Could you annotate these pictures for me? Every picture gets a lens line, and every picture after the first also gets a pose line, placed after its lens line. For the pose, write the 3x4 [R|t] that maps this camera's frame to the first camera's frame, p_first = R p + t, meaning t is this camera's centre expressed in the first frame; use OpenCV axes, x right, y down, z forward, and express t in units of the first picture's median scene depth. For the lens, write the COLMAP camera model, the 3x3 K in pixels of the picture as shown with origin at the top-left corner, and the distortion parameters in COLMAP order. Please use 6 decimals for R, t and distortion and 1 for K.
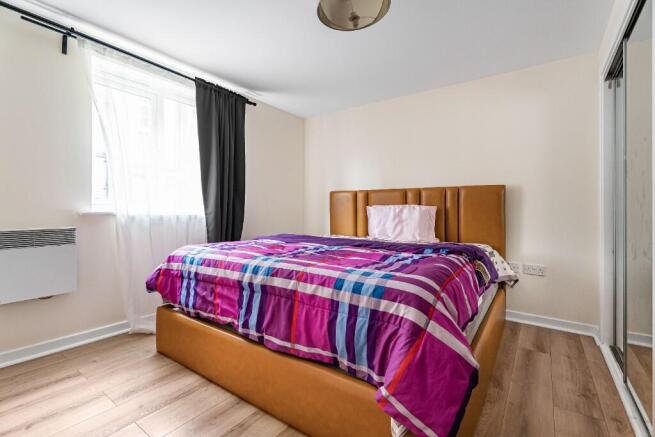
lens RADIAL K [[301.9, 0, 321.9], [0, 301.9, 205.6], [0, 0, 1]] dist [0.005496, 0.001156]
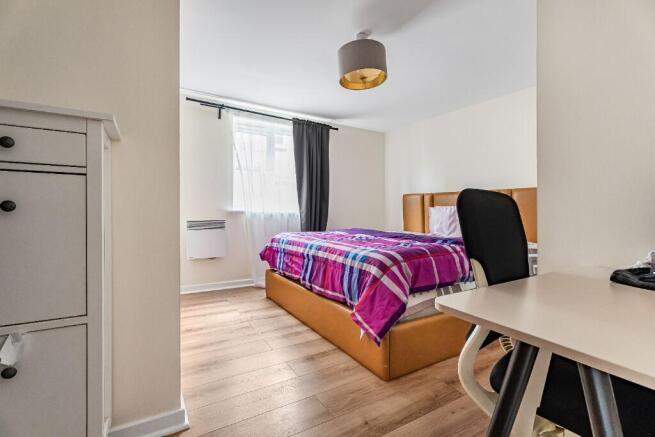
lens RADIAL K [[301.9, 0, 328.7], [0, 301.9, 211.5], [0, 0, 1]] dist [0.005496, 0.001156]
pose [[0.926327, 0.005453, -0.376680, 0.376064], [0.002011, 0.999809, 0.019417, -0.005965], [0.376714, -0.018744, 0.926140, -0.365013]]
